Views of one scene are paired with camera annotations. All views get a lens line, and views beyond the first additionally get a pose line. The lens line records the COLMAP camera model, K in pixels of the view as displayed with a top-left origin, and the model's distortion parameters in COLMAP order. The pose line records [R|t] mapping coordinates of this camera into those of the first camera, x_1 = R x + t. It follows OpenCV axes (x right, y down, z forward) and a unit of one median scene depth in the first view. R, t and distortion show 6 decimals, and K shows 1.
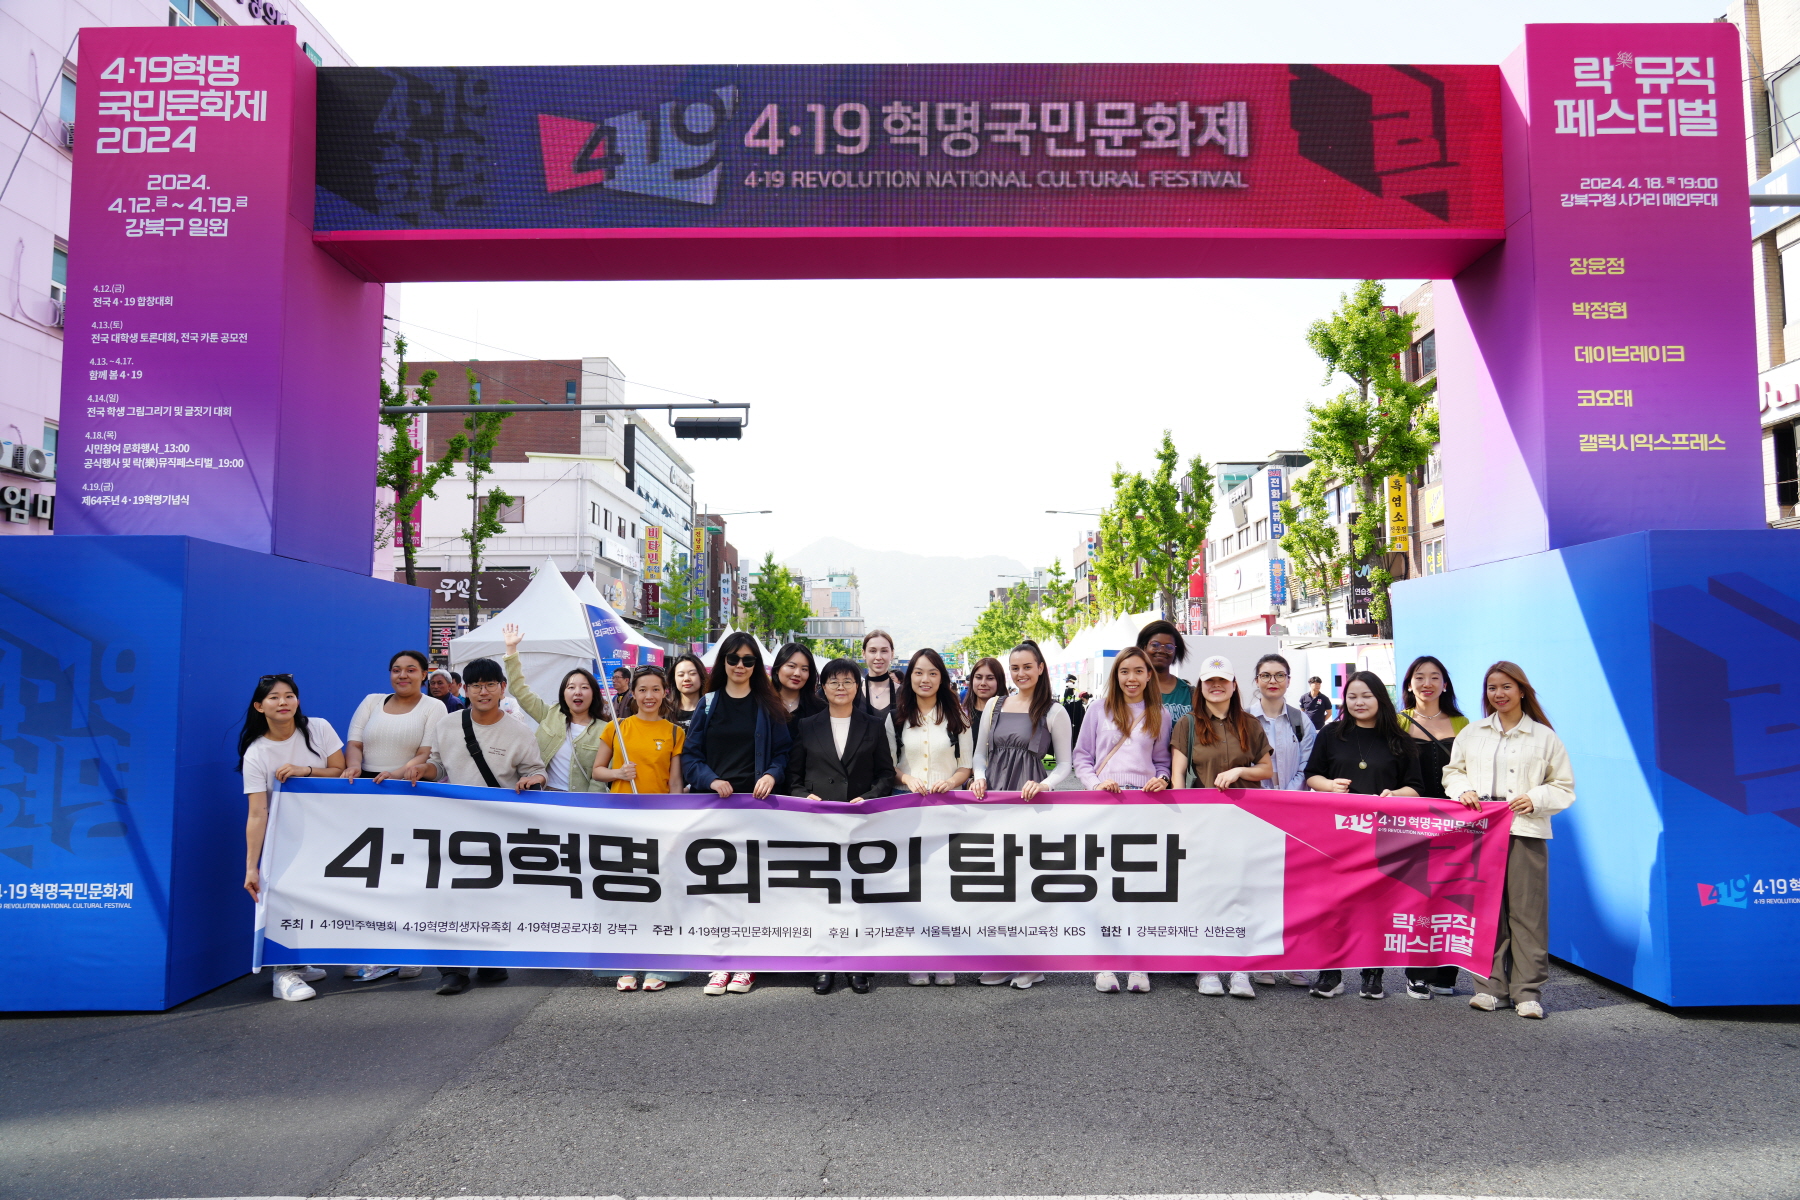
lens RADIAL K [[1194.3, 0, 900.0], [0, 1194.3, 600.0], [0, 0, 1]] dist [-0.022763, 0.001417]
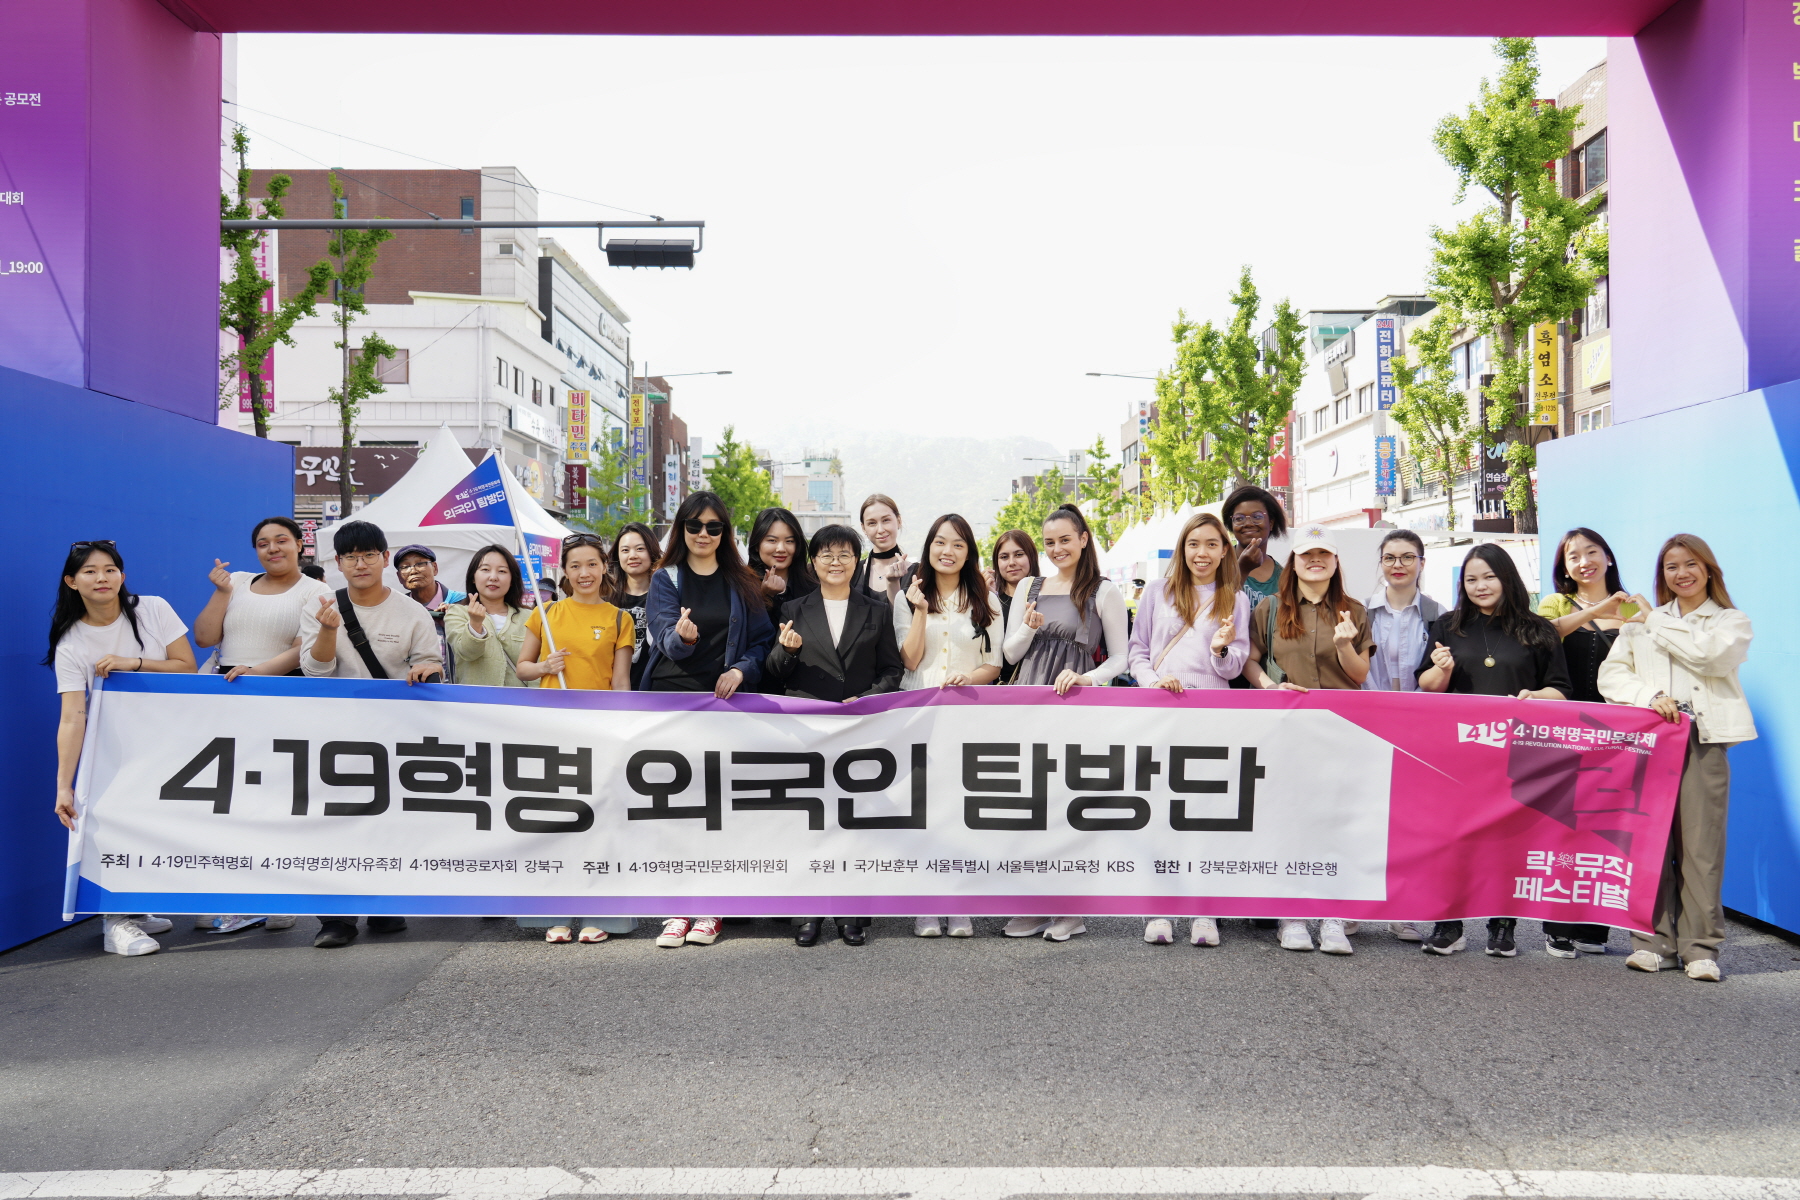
lens RADIAL K [[1533.3, 0, 900.7], [0, 1533.3, 592.0], [0, 0, 1]] dist [0.017227, -0.011861]
pose [[0.999986, 0.004414, 0.002802, -0.002263], [-0.004588, 0.997822, 0.065803, 0.024308], [-0.002506, -0.065815, 0.997829, 0.001036]]
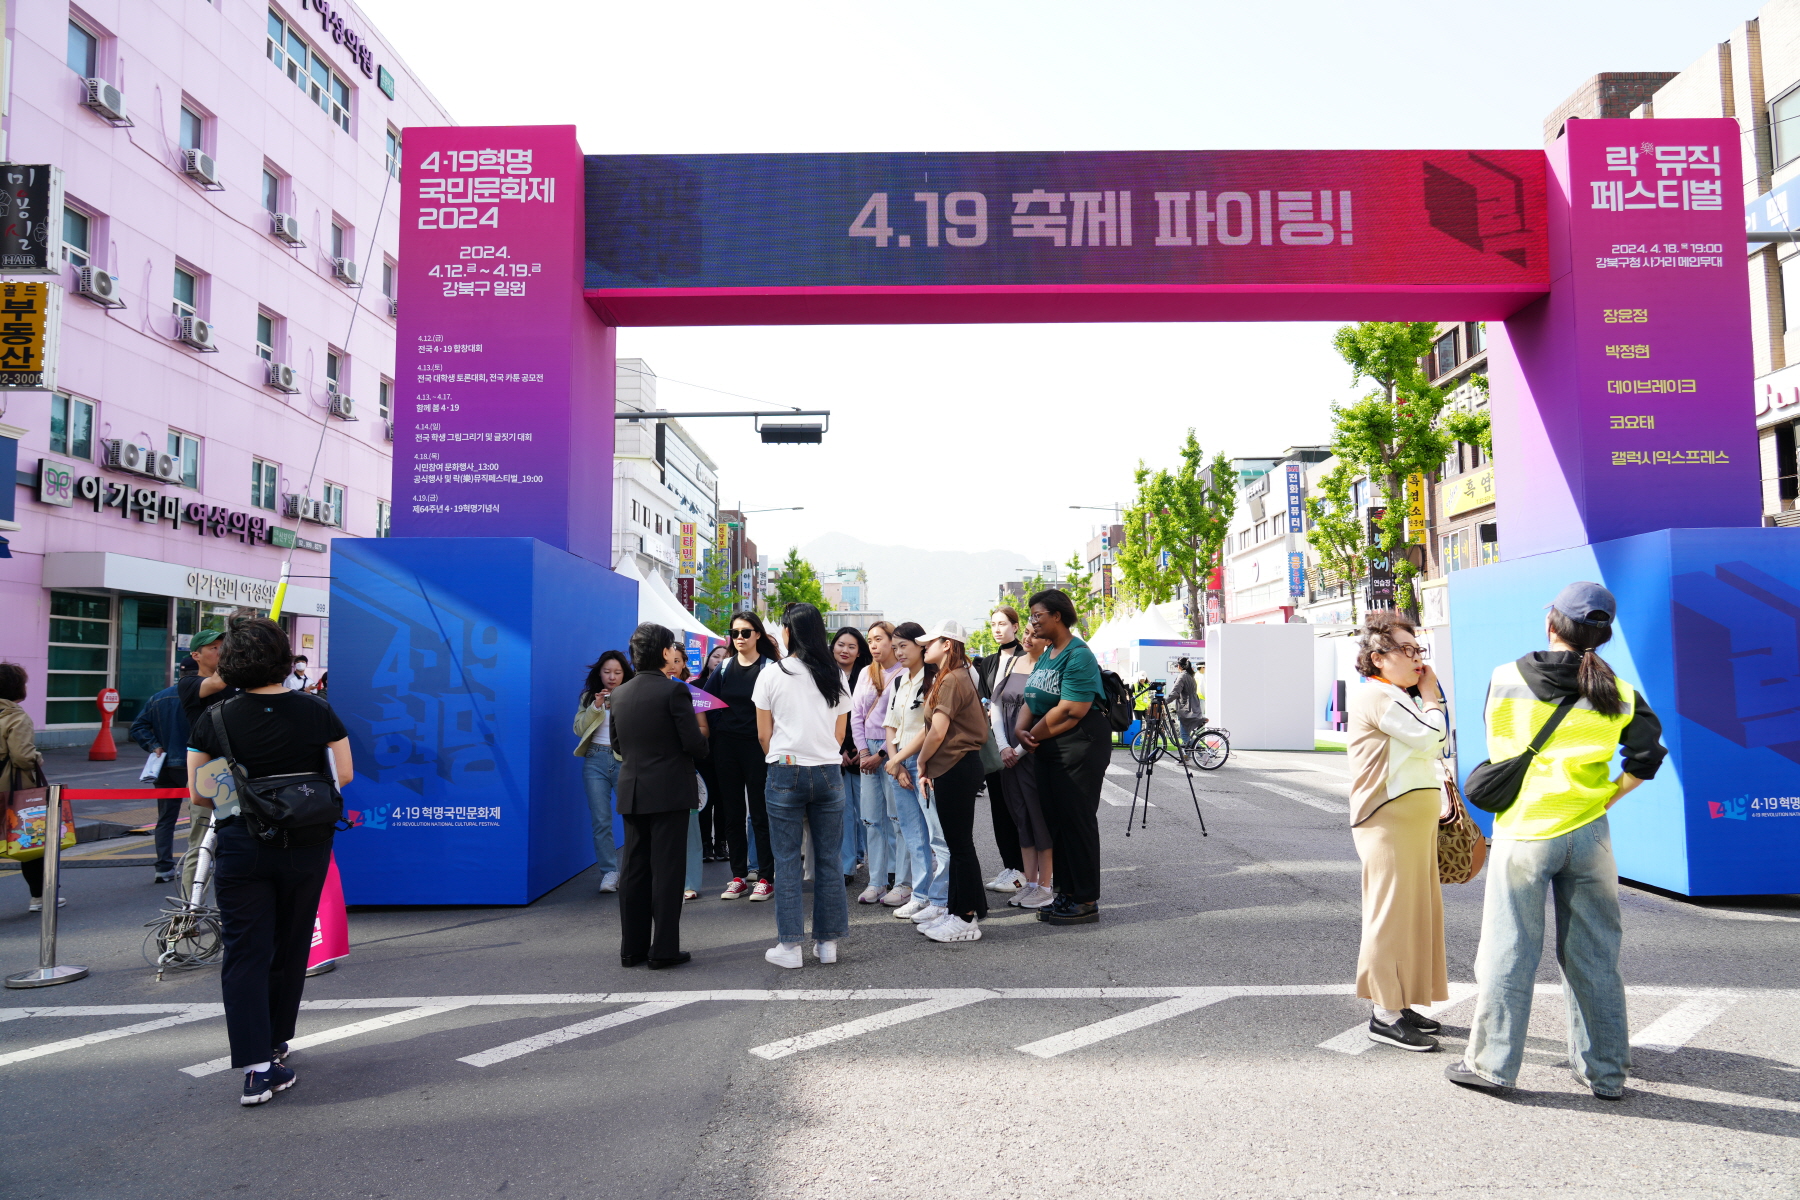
lens RADIAL K [[1182.6, 0, 907.7], [0, 1182.6, 596.4], [0, 0, 1]] dist [-0.025050, 0.002171]
pose [[0.999985, -0.003802, -0.003847, -0.159817], [0.003809, 0.999991, 0.001888, 0.007225], [0.003840, -0.001903, 0.999991, -0.230947]]
